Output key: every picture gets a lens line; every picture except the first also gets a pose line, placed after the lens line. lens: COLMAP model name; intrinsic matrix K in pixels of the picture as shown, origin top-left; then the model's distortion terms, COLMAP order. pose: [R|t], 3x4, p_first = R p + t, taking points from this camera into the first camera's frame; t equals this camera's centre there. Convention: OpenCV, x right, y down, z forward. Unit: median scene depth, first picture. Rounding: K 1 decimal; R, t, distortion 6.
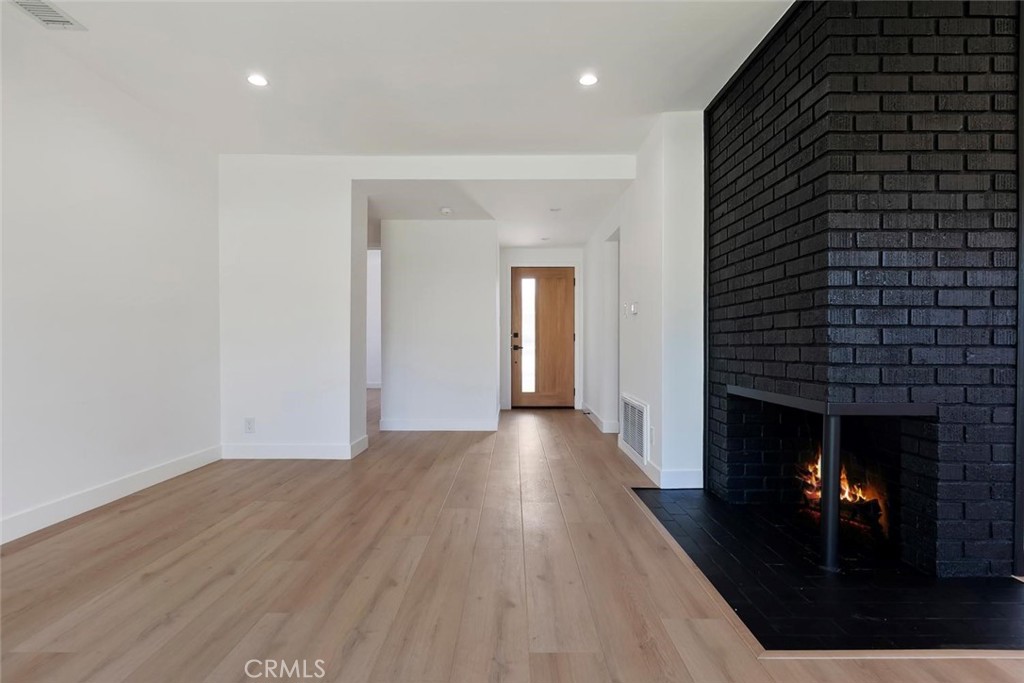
lens RADIAL K [[519.3, 0, 512.0], [0, 519.3, 341.5], [0, 0, 1]] dist [-0.004741, -0.000316]
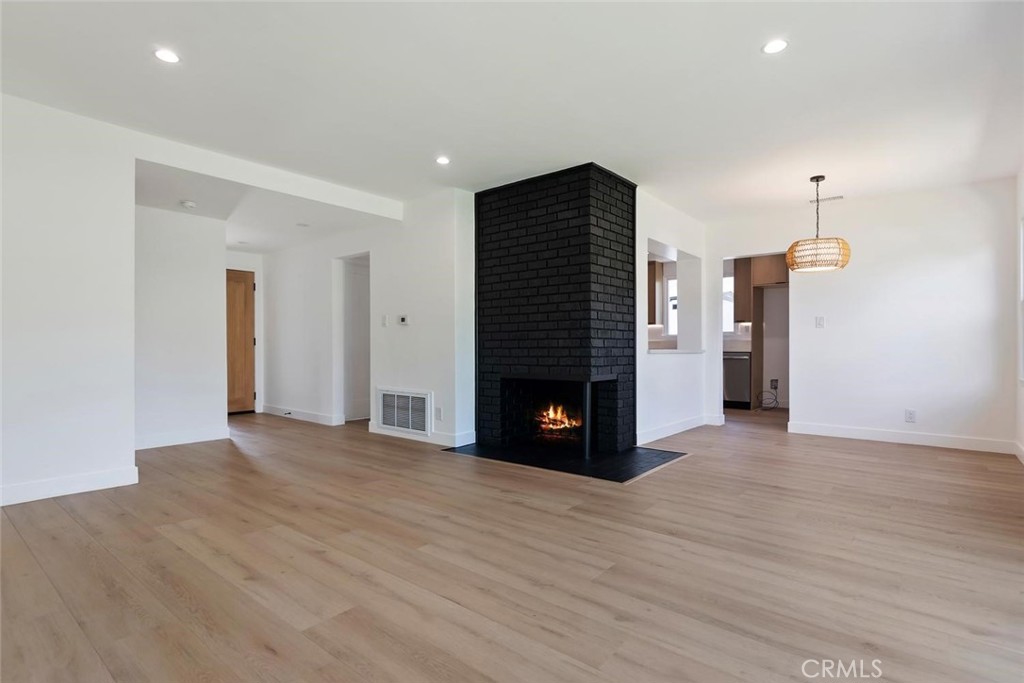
lens RADIAL K [[504.0, 0, 512.0], [0, 504.0, 341.5], [0, 0, 1]] dist [-0.020398, -0.000257]
pose [[0.630652, 0.005795, 0.776044, -1.093839], [0.000881, 0.999966, -0.008183, -0.000424], [-0.776065, 0.005844, 0.630626, -0.008752]]
